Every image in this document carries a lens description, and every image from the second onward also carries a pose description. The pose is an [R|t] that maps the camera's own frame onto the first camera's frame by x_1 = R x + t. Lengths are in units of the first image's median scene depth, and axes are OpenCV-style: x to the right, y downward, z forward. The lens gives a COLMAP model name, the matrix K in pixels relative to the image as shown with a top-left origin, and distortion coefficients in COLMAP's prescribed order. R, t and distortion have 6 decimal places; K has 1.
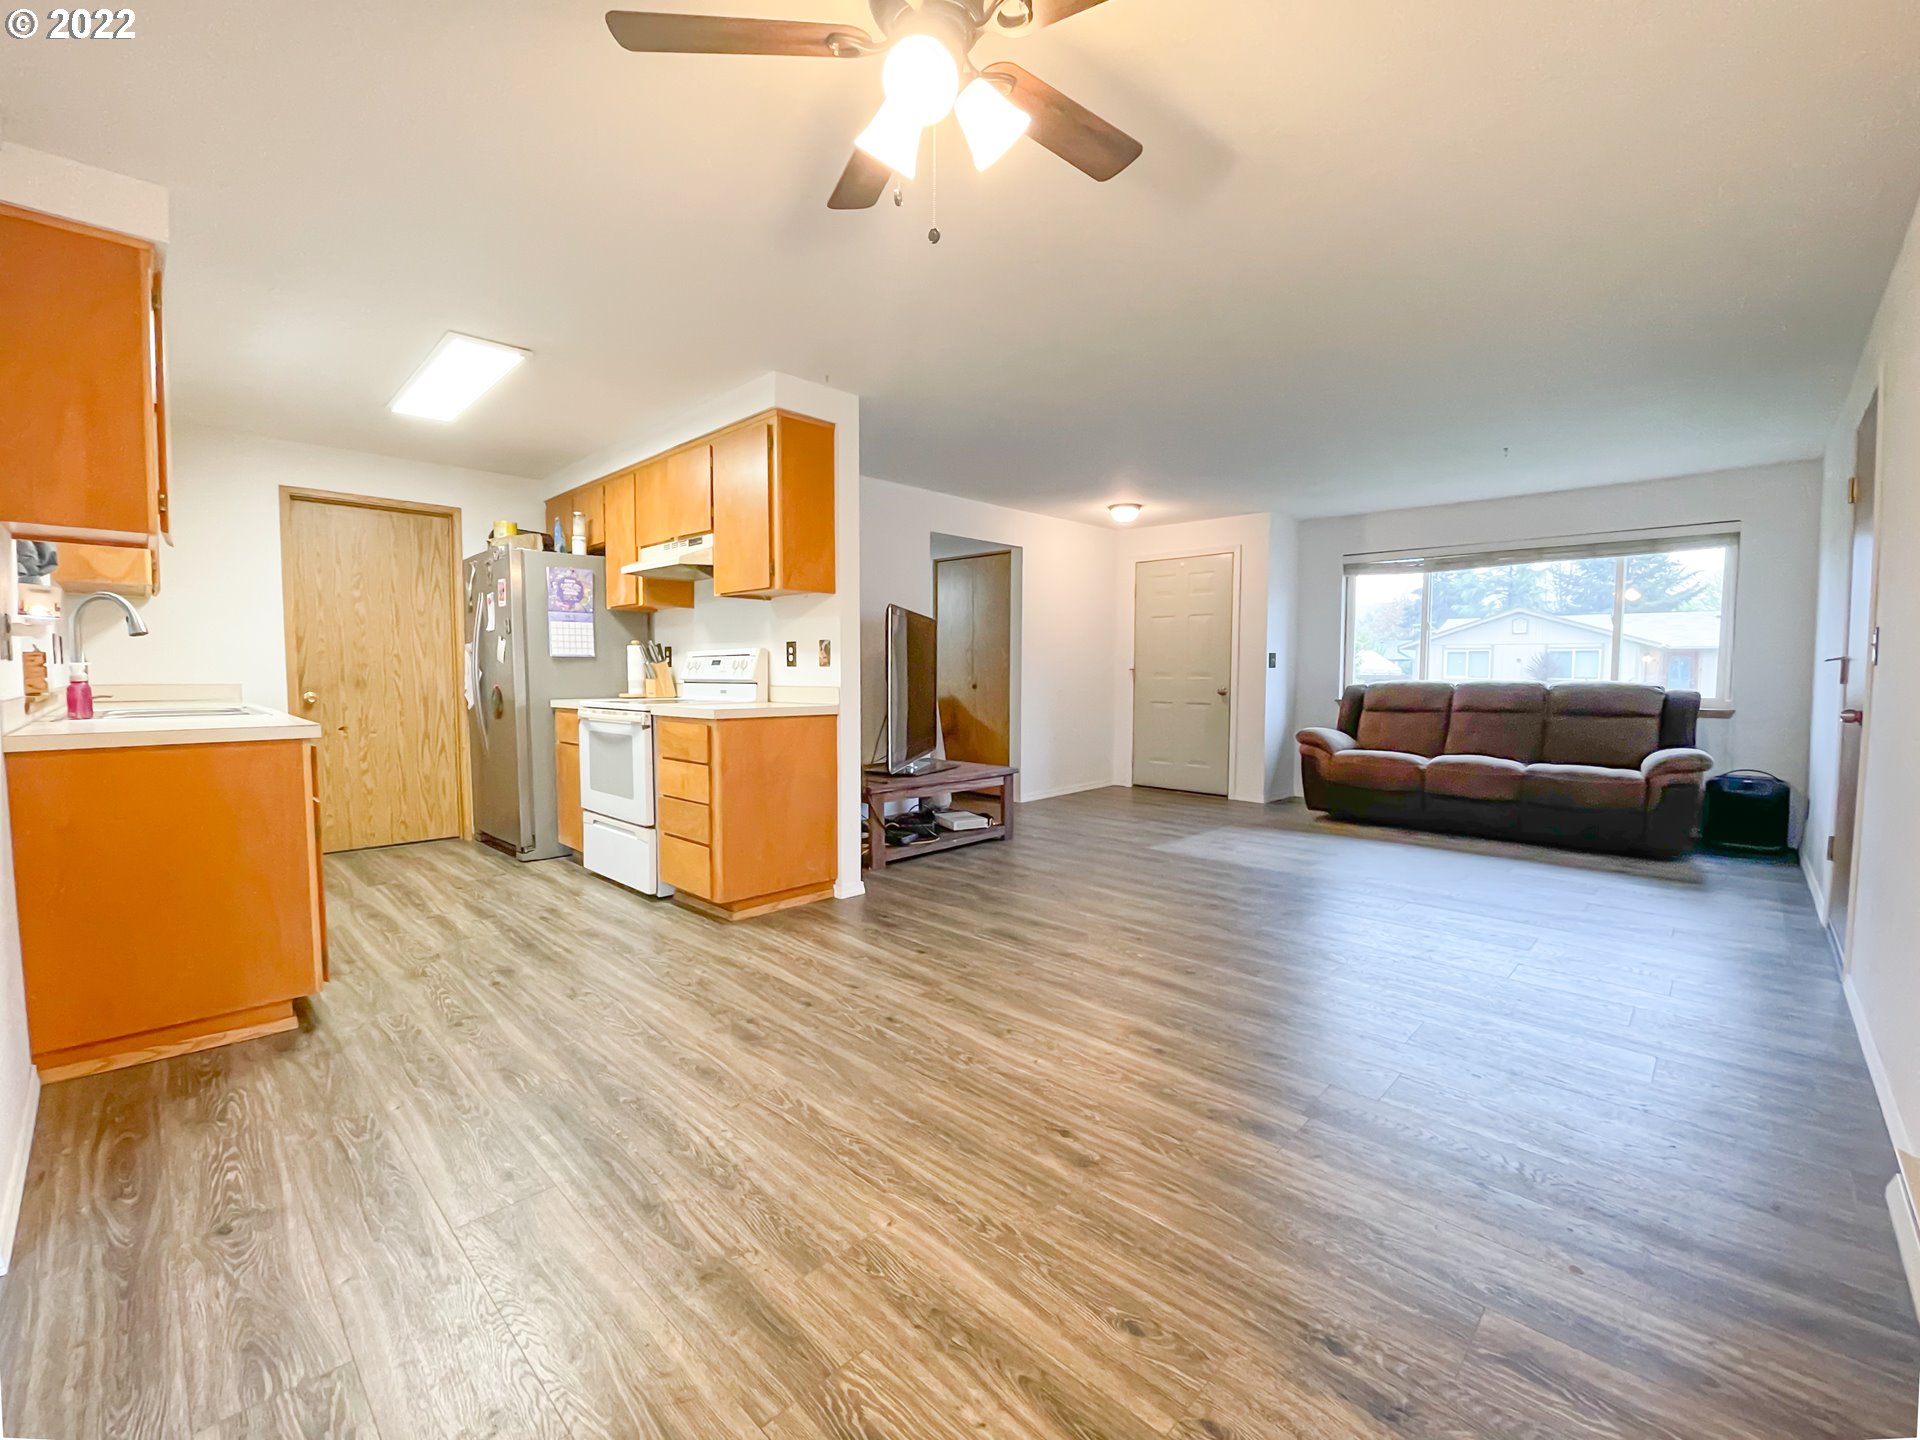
lens RADIAL K [[812.4, 0, 958.6], [0, 812.4, 720.8], [0, 0, 1]] dist [-0.032404, 0.002346]
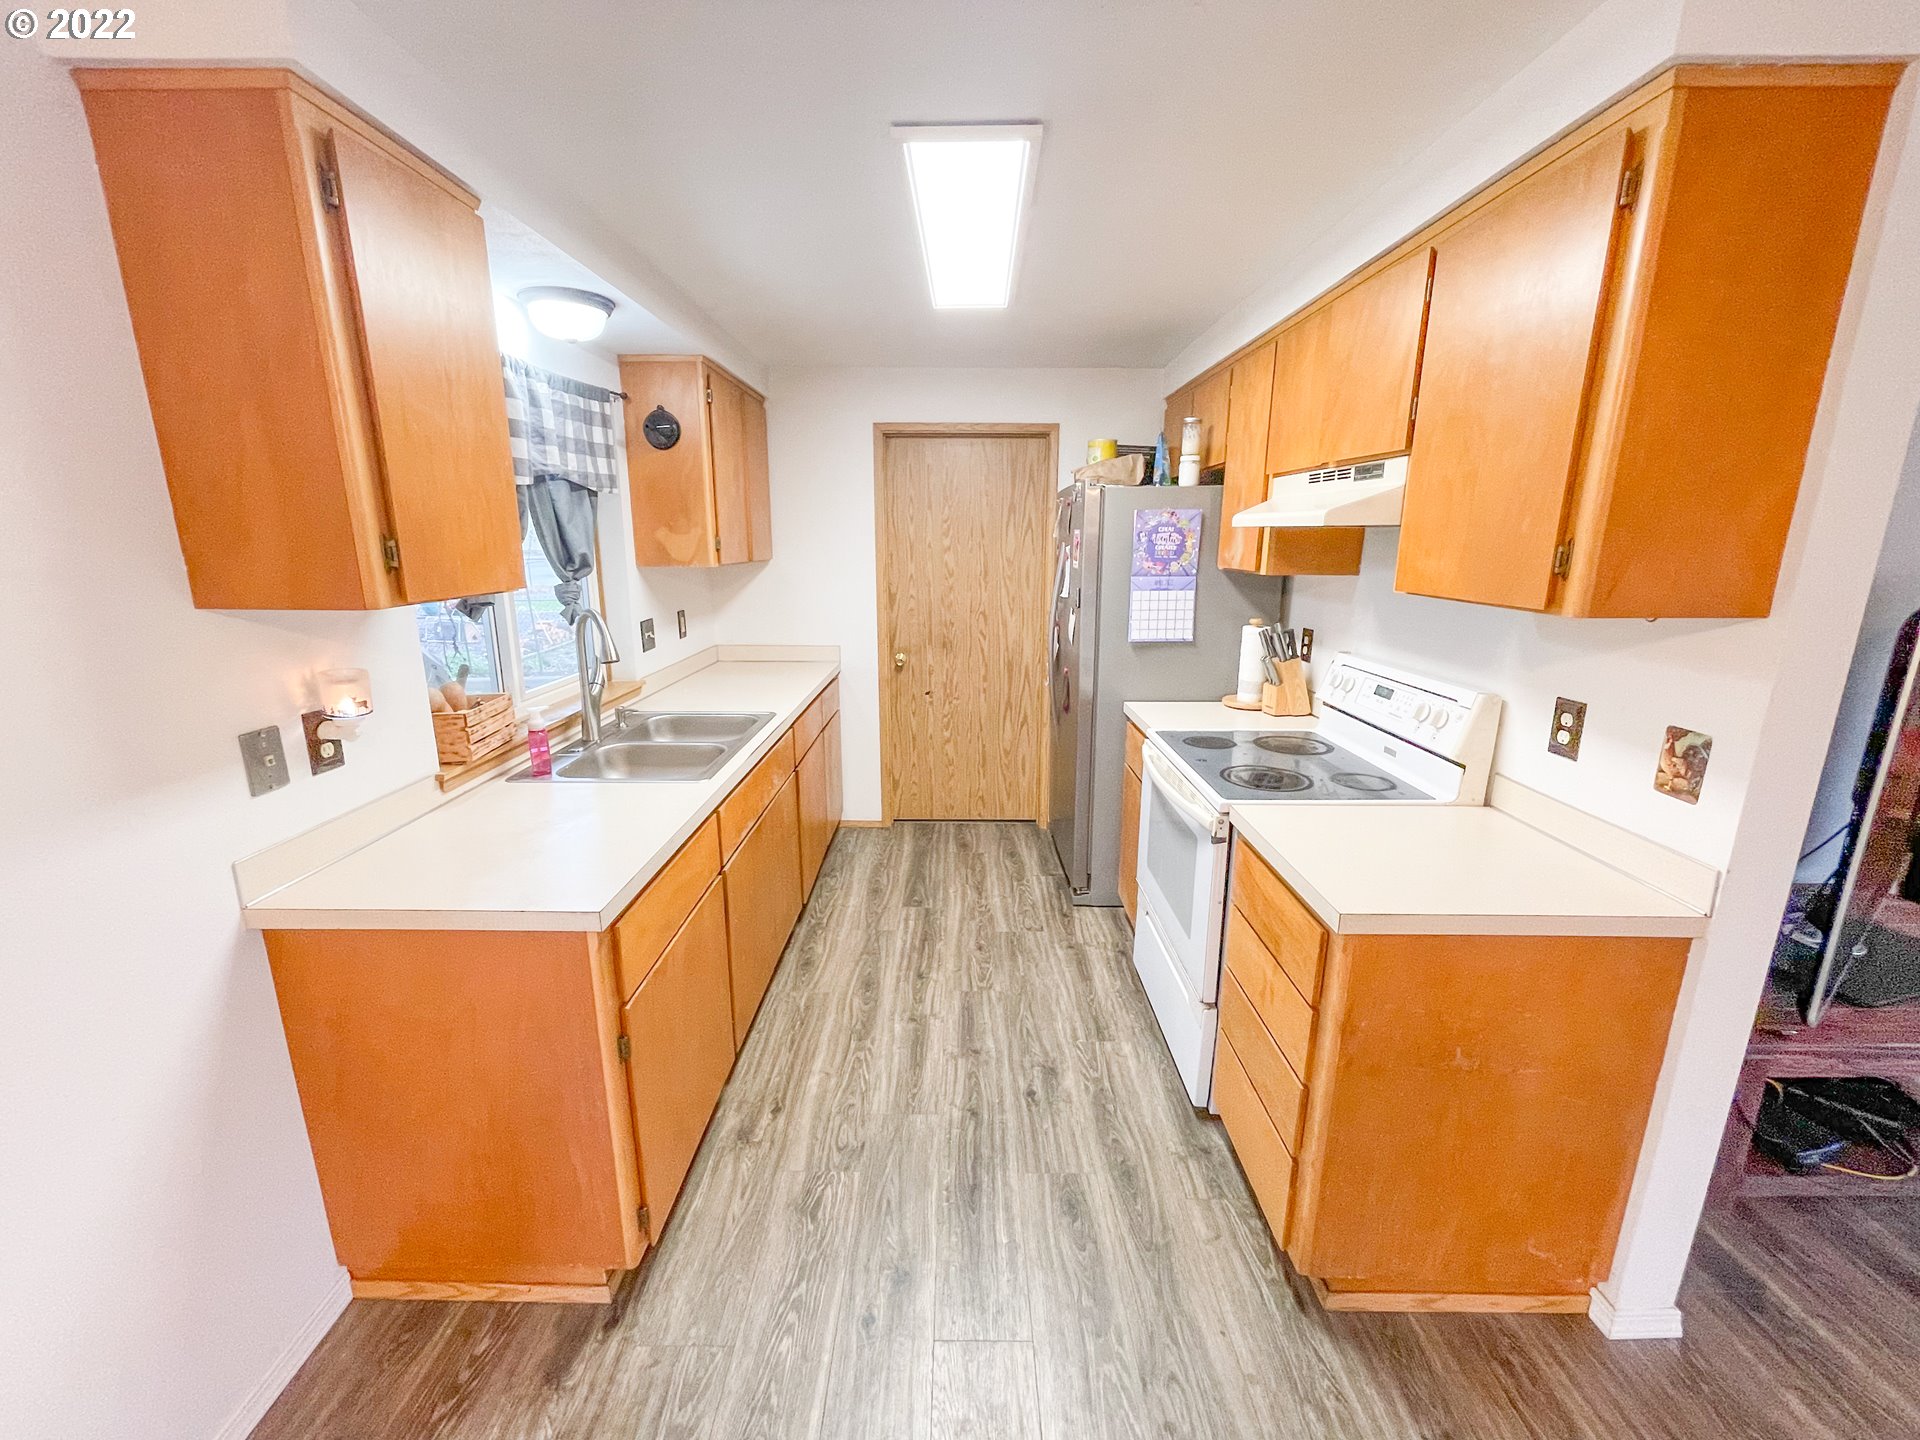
lens RADIAL K [[773.0, 0, 951.6], [0, 773.0, 715.1], [0, 0, 1]] dist [-0.001170, 0.001091]
pose [[0.683210, 0.167185, -0.710826, -0.128117], [-0.044644, 0.981180, 0.187863, -0.141449], [0.728856, -0.096616, 0.677815, 0.441359]]
